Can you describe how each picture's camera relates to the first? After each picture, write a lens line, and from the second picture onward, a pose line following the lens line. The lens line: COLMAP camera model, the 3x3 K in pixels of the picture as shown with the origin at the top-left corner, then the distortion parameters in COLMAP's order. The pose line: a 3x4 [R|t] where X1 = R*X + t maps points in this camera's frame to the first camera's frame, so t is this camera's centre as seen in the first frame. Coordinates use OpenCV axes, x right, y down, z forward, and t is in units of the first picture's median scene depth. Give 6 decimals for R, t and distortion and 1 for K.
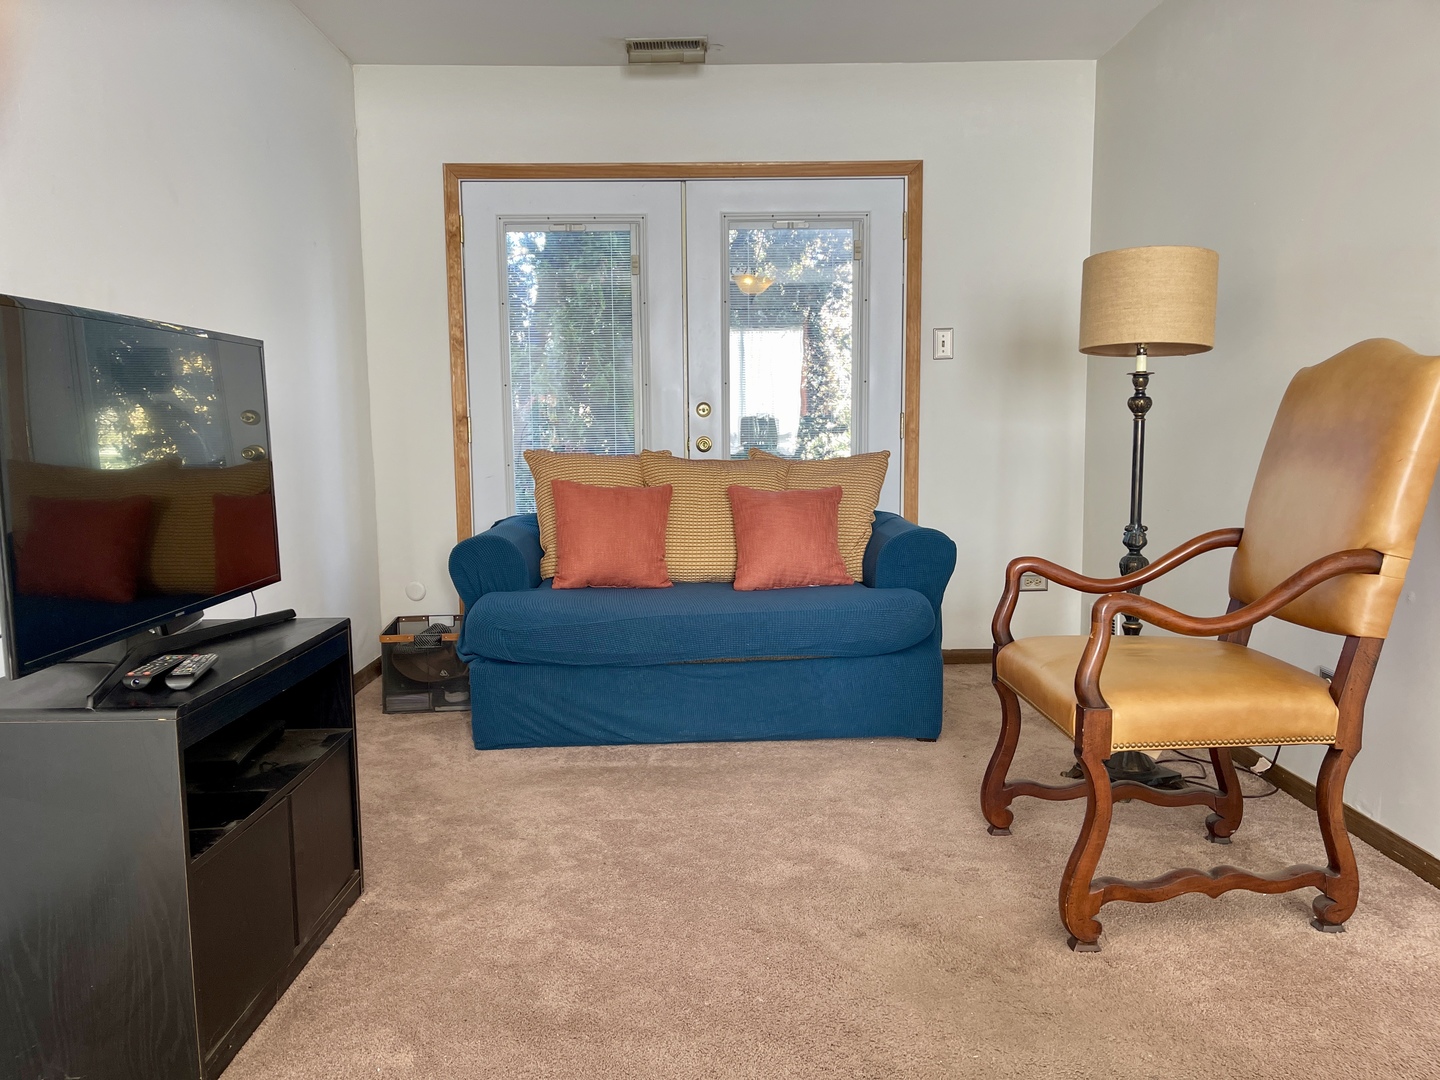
lens RADIAL K [[1089.9, 0, 711.1], [0, 1089.9, 551.8], [0, 0, 1]] dist [0.045455, -0.039696]
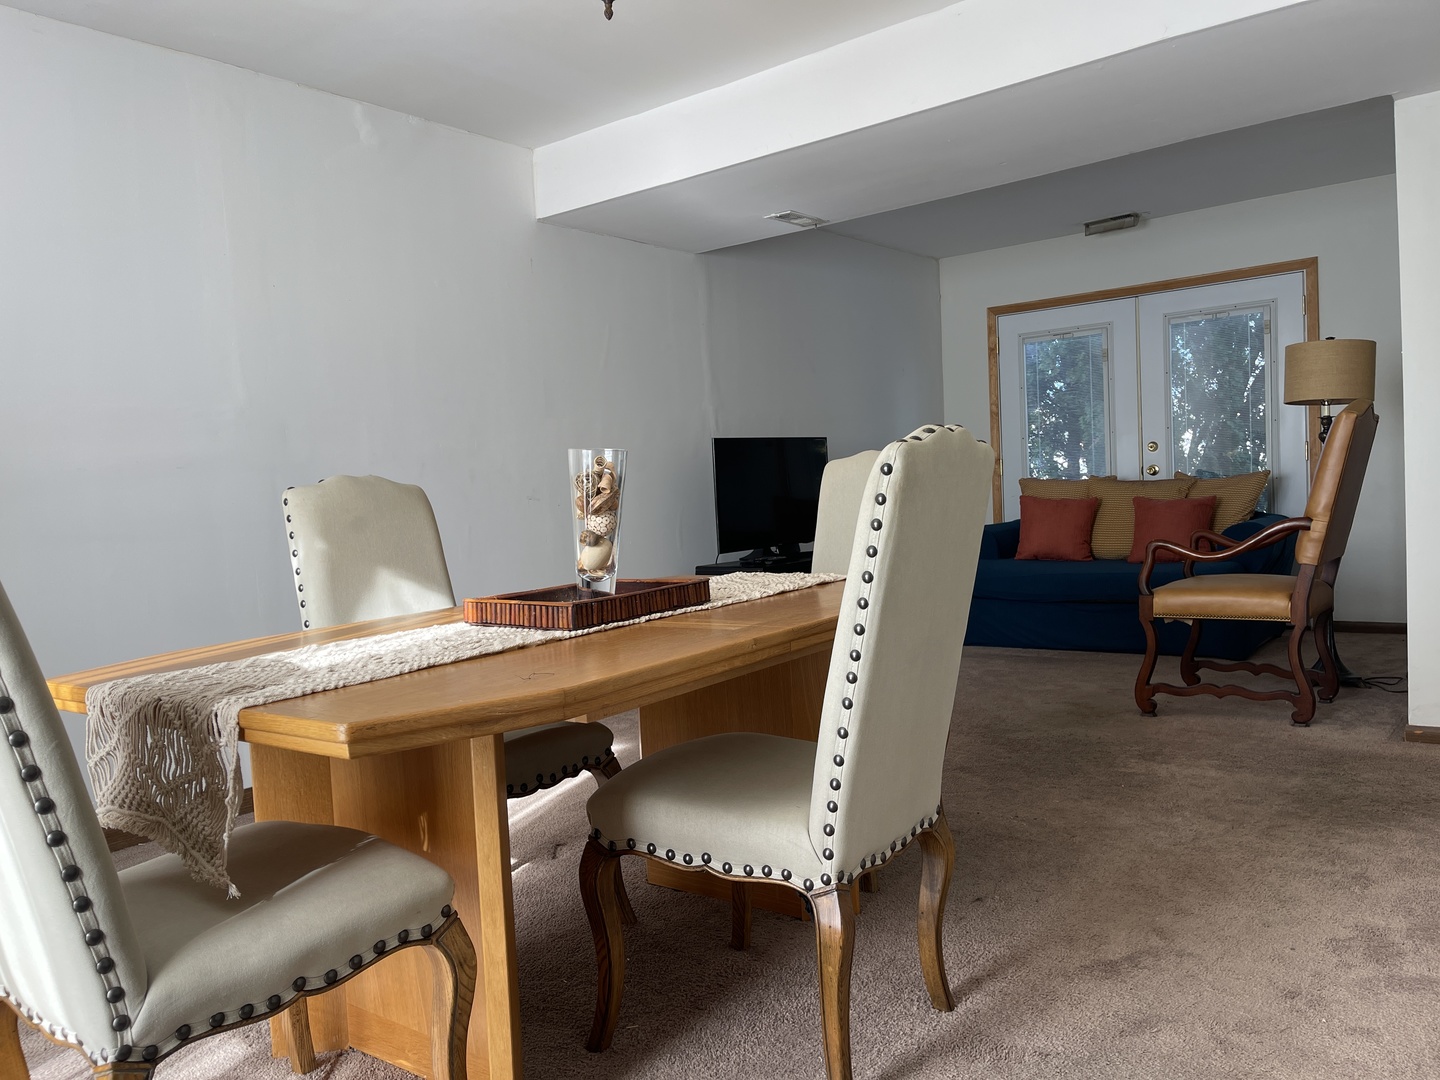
lens RADIAL K [[1089.9, 0, 720.1], [0, 1089.9, 539.3], [0, 0, 1]] dist [0.045455, -0.039696]
pose [[0.777080, 0.000355, -0.629402, 0.480843], [-0.026228, 0.999149, -0.031819, 0.058237], [0.628856, 0.041234, 0.776428, -0.520370]]
